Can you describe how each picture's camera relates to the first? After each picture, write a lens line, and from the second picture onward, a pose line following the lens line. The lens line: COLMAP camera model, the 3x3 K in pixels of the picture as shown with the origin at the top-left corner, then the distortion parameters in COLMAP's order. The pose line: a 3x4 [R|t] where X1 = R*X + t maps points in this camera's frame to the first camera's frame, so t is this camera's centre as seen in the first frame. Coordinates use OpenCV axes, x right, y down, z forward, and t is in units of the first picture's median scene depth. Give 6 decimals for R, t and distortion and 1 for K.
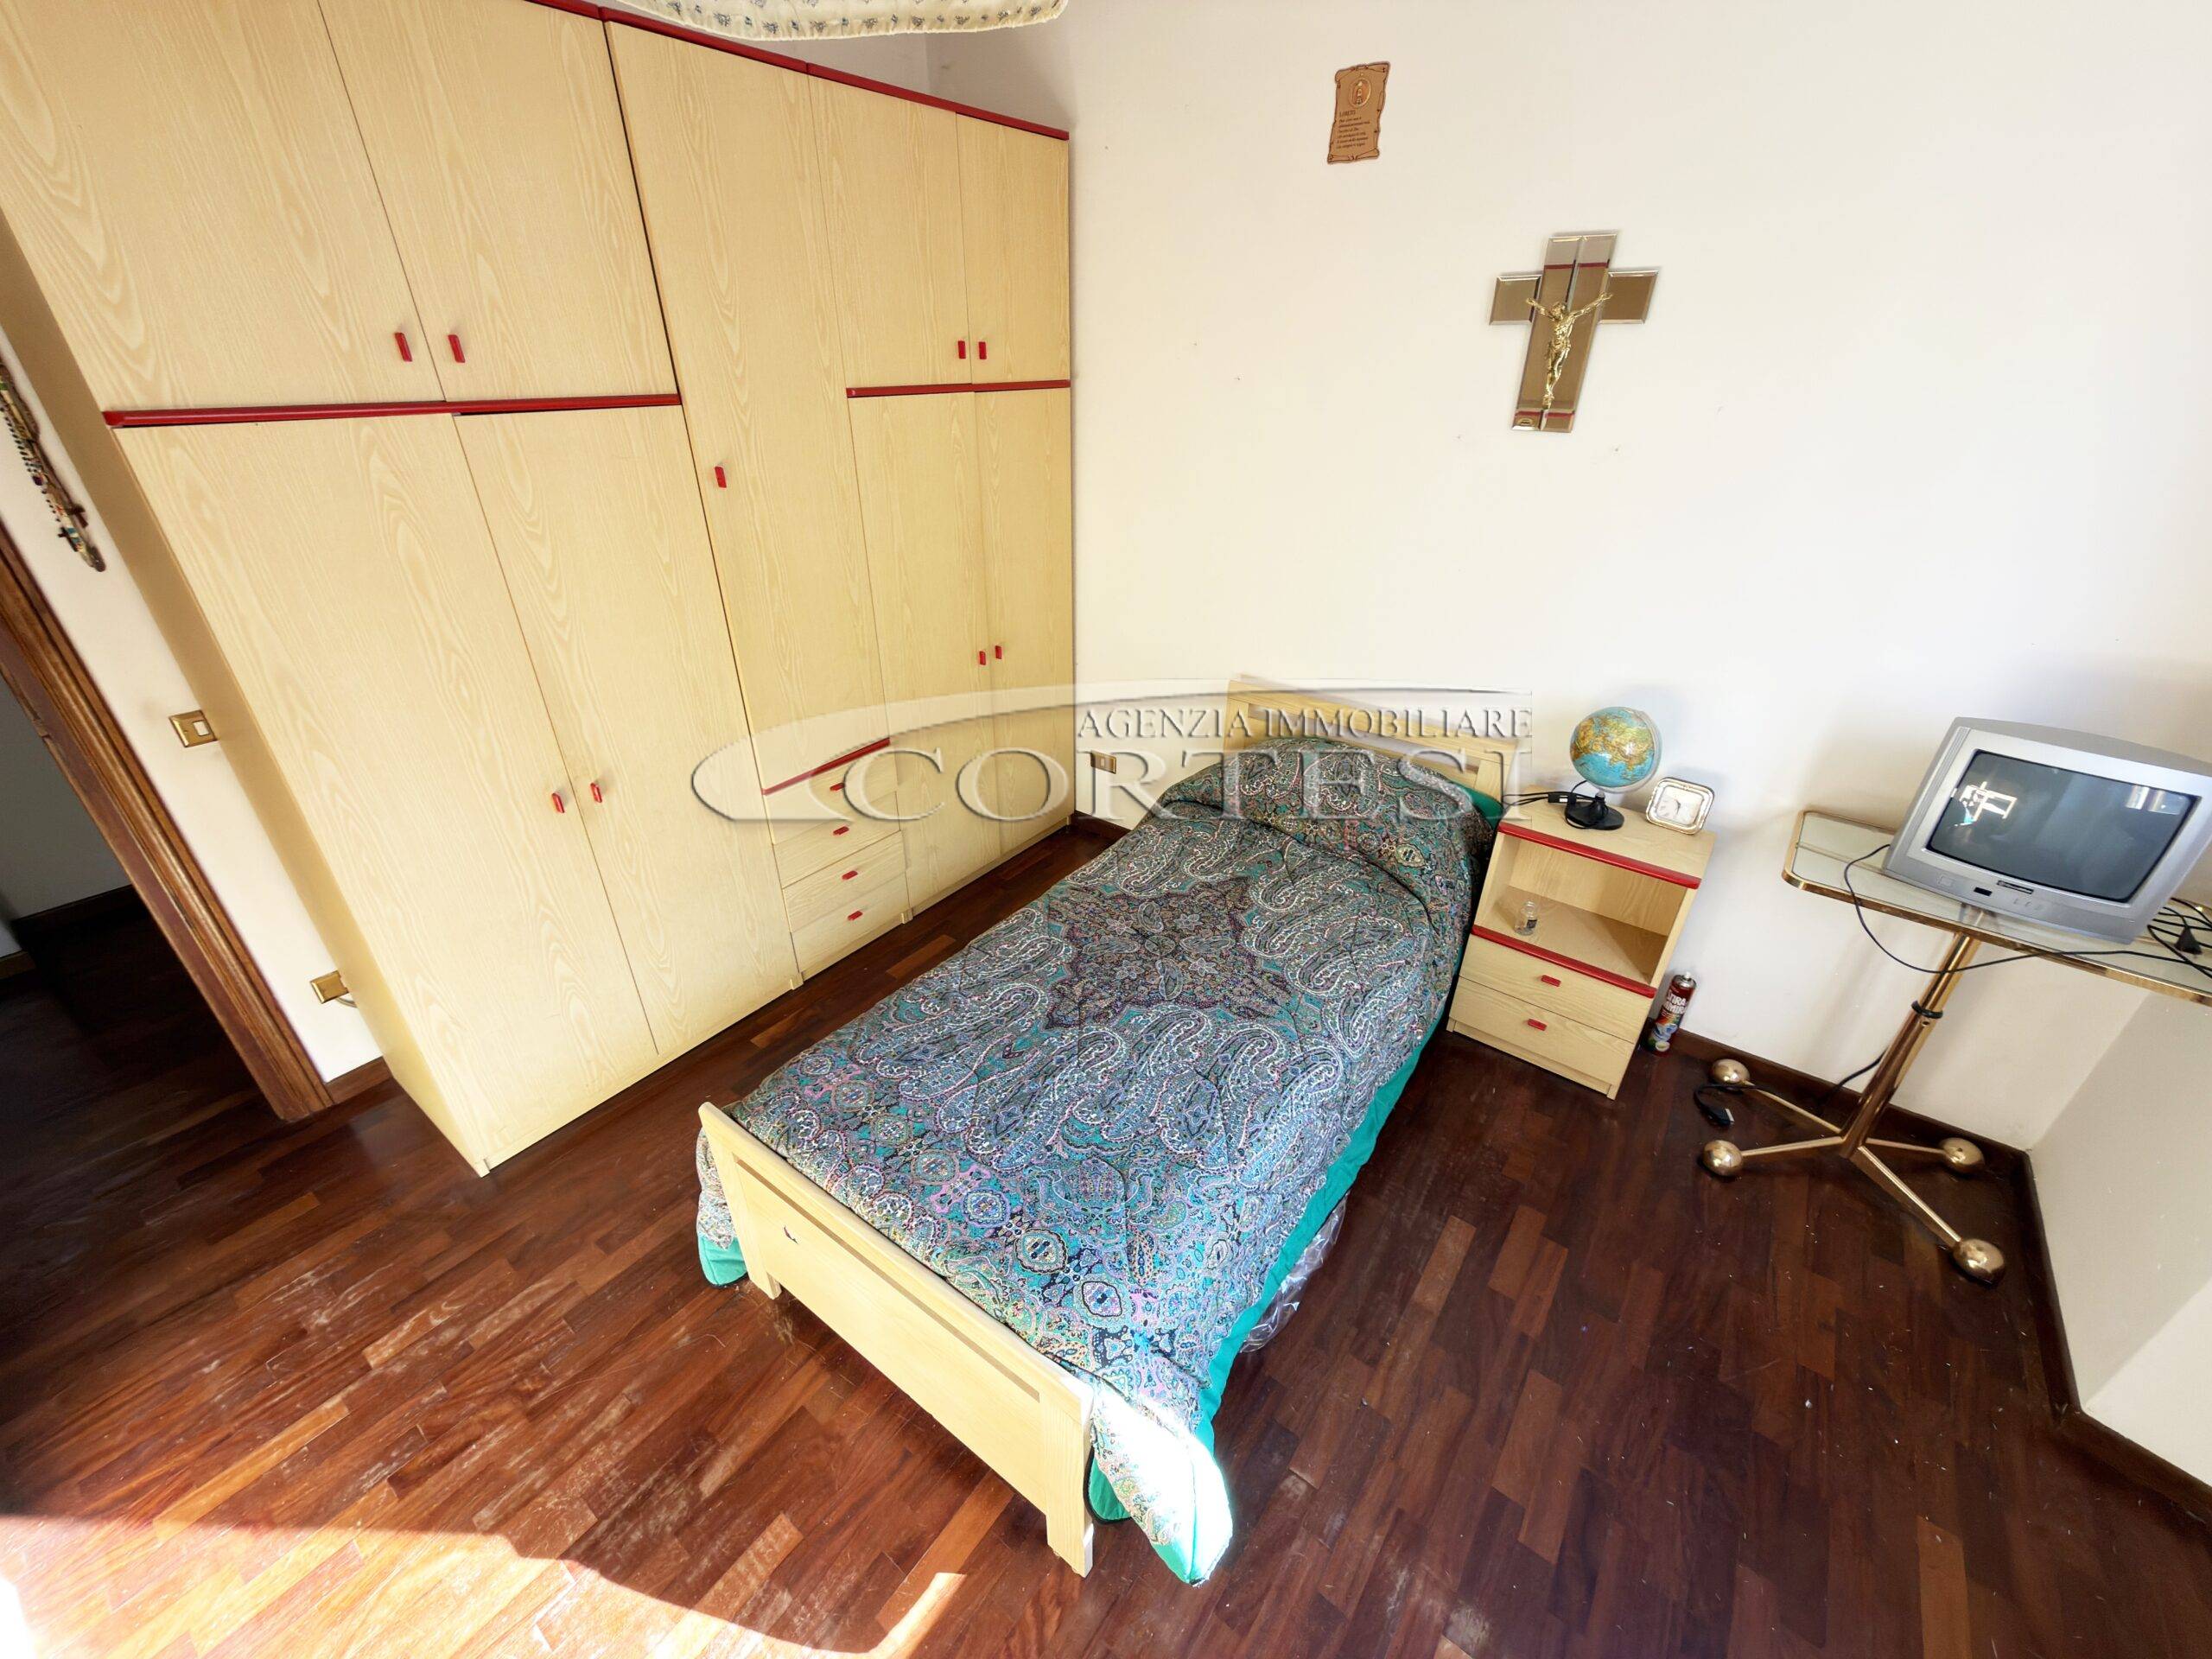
lens RADIAL K [[881.4, 0, 1103.0], [0, 881.4, 830.6], [0, 0, 1]] dist [0.001333, -0.000386]
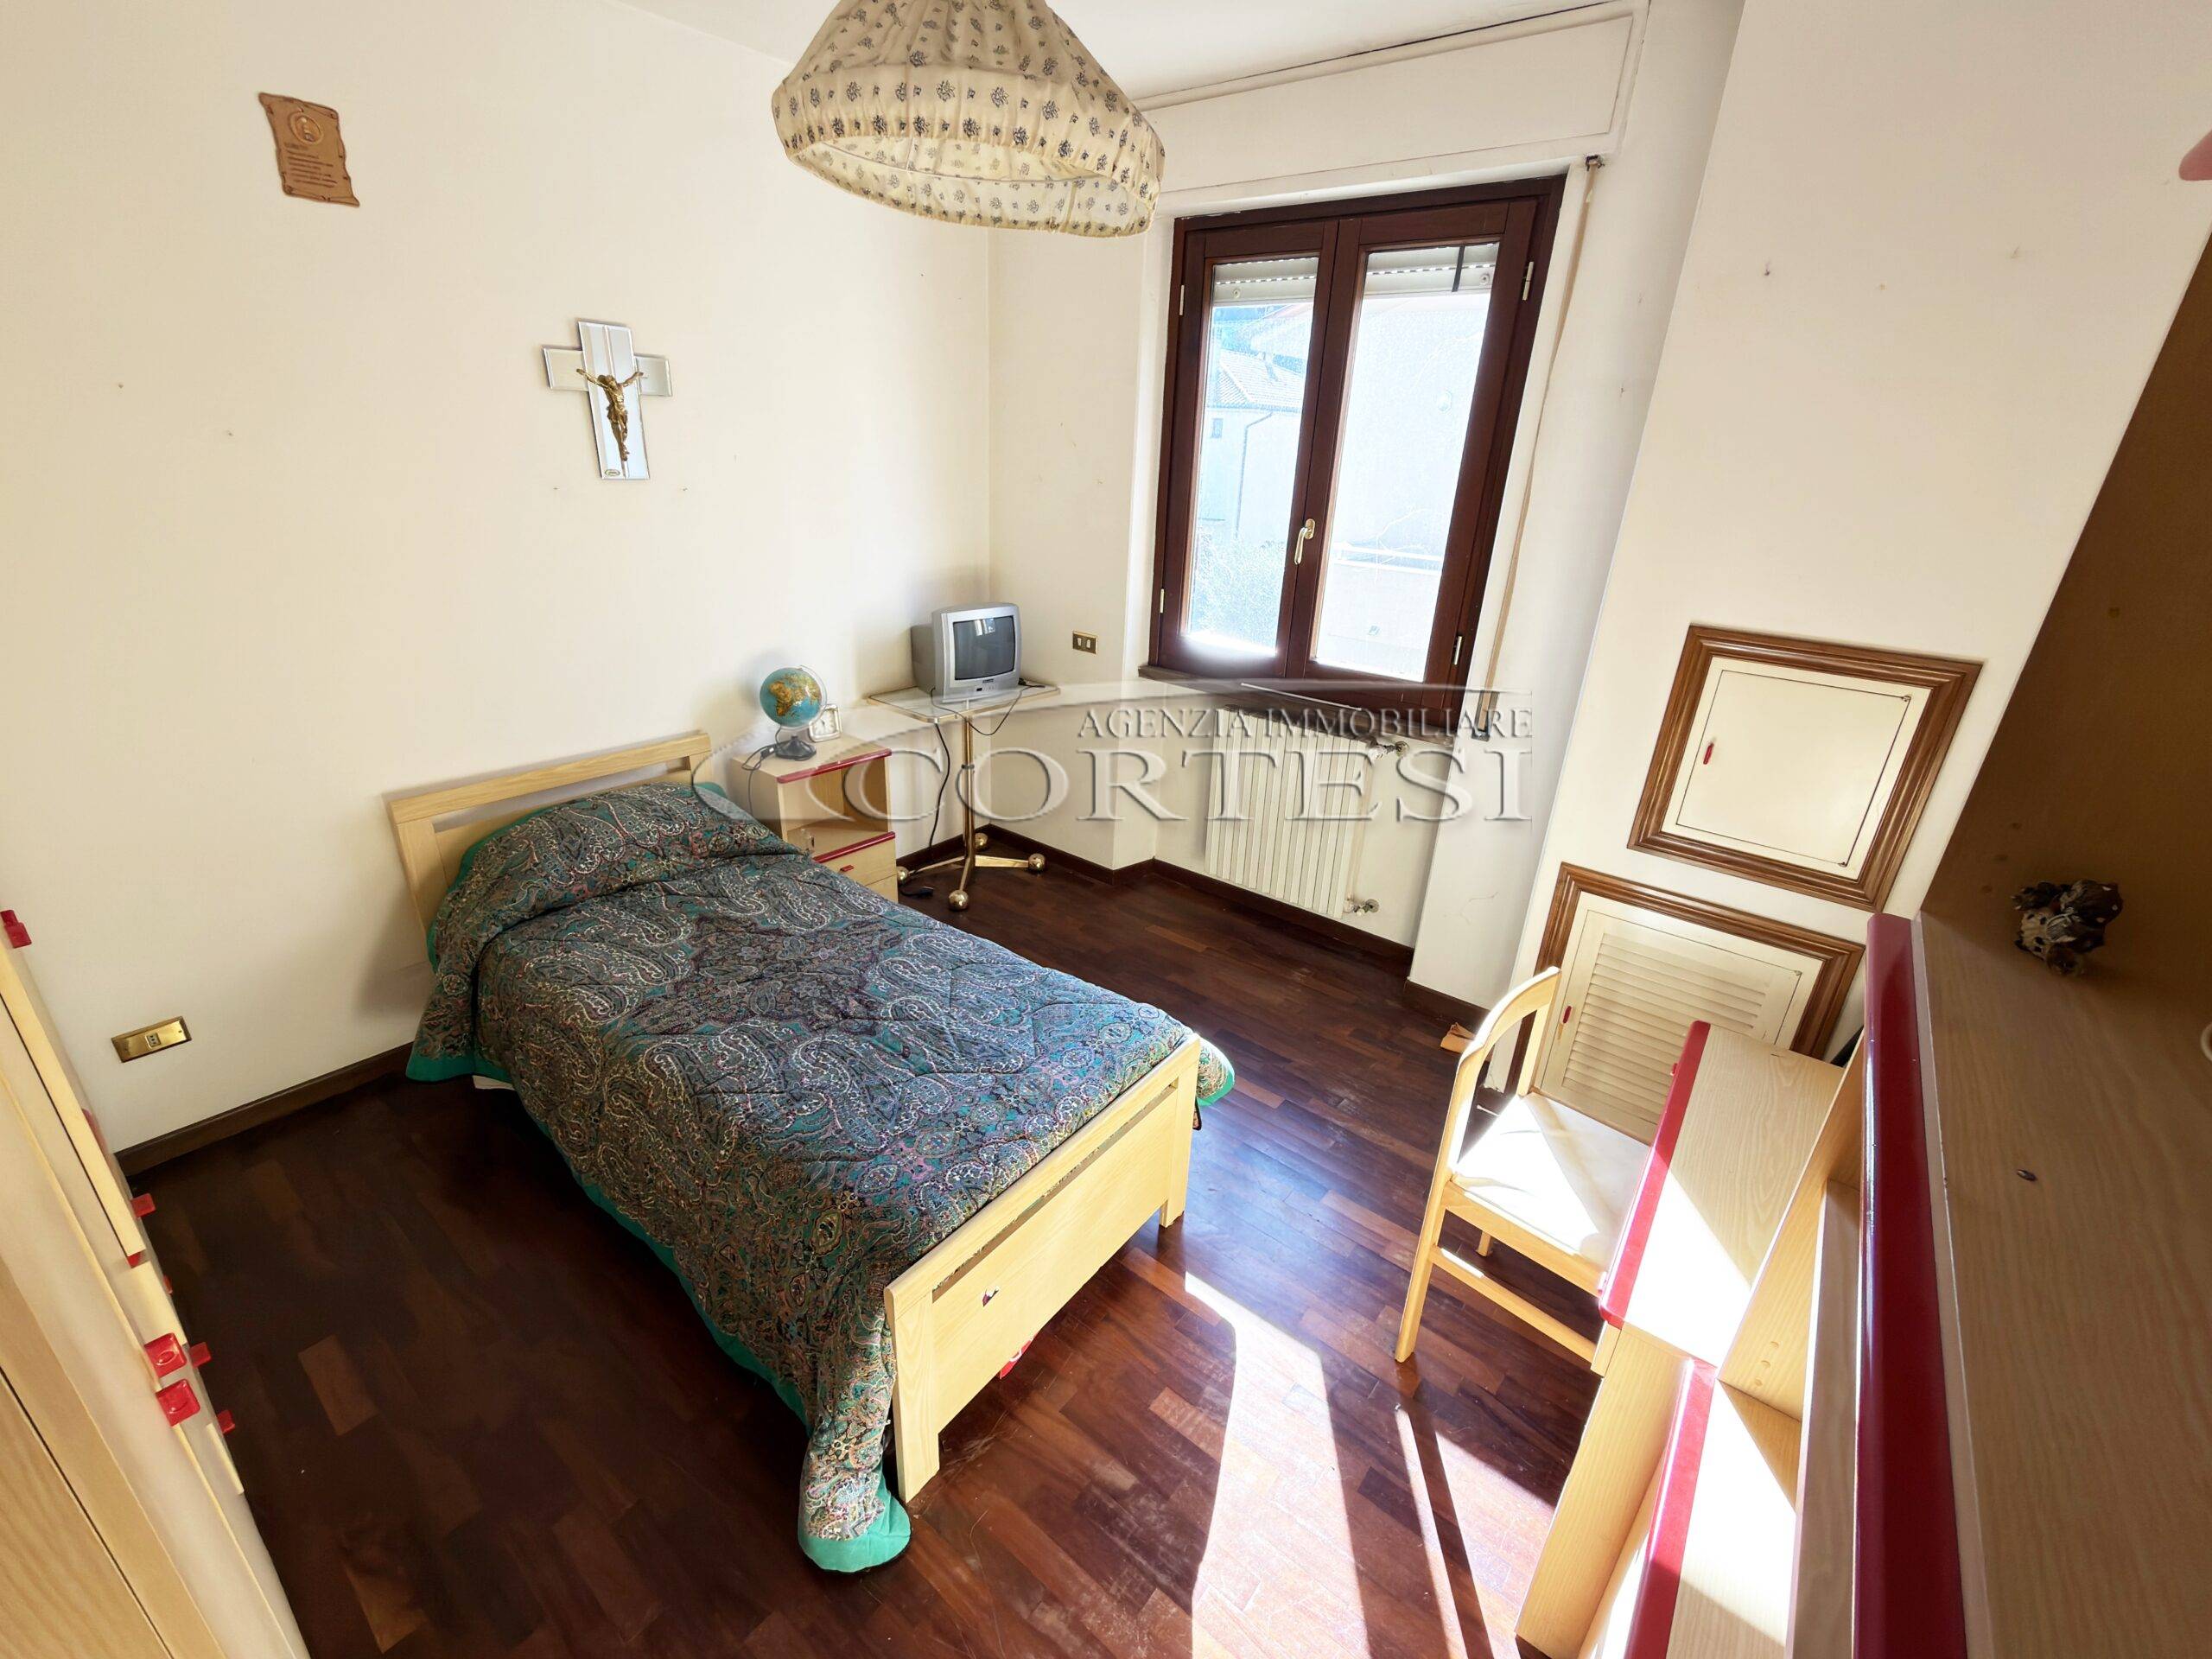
lens RADIAL K [[931.2, 0, 1110.4], [0, 931.2, 828.8], [0, 0, 1]] dist [0.001478, -0.000376]
pose [[0.033418, -0.390202, 0.920123, -1.147659], [0.444545, 0.830356, 0.335989, -0.269774], [-0.895133, 0.397807, 0.201211, 0.487245]]
